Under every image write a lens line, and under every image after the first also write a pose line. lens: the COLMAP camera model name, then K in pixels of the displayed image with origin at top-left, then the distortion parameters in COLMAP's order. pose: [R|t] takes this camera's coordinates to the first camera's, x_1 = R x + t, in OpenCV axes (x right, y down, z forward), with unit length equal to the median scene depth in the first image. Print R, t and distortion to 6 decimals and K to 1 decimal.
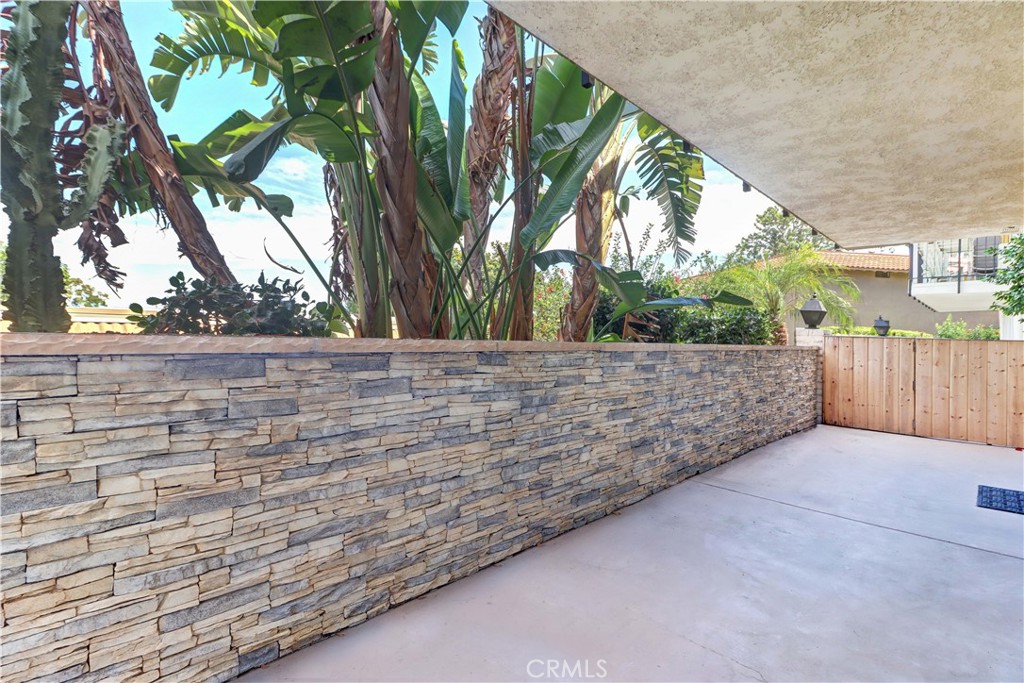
lens RADIAL K [[480.1, 0, 517.8], [0, 480.1, 330.0], [0, 0, 1]] dist [0.025592, -0.015158]
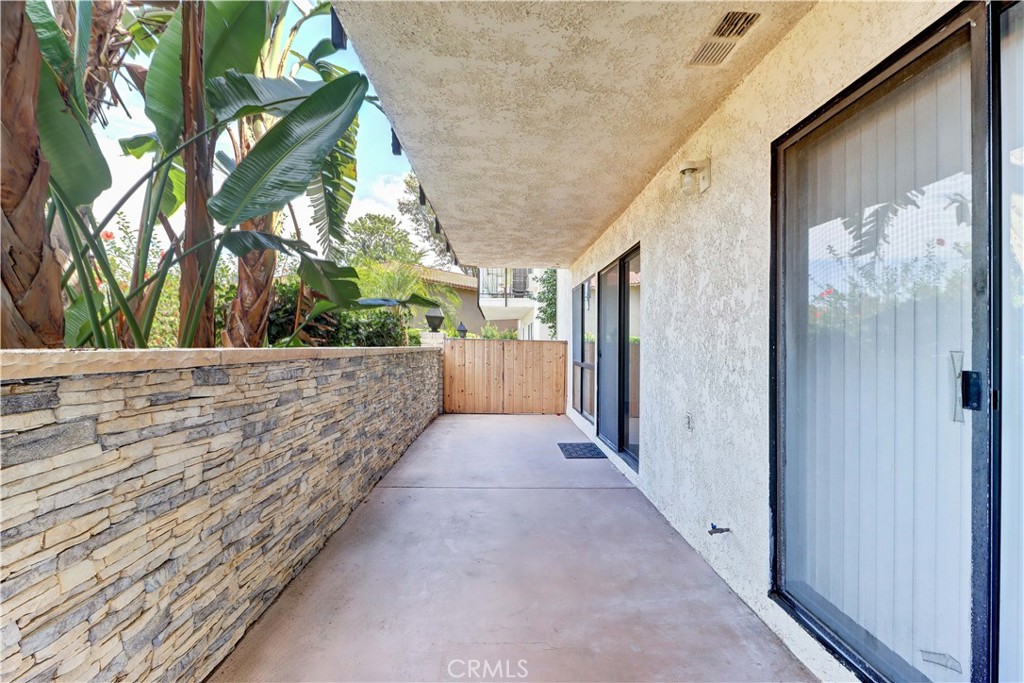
lens RADIAL K [[480.1, 0, 517.8], [0, 480.1, 330.0], [0, 0, 1]] dist [0.025592, -0.015158]
pose [[0.683018, 0.009617, 0.730338, -0.239985], [-0.007832, 0.999952, -0.005844, -0.005598], [-0.730359, -0.001728, 0.683061, 0.178275]]
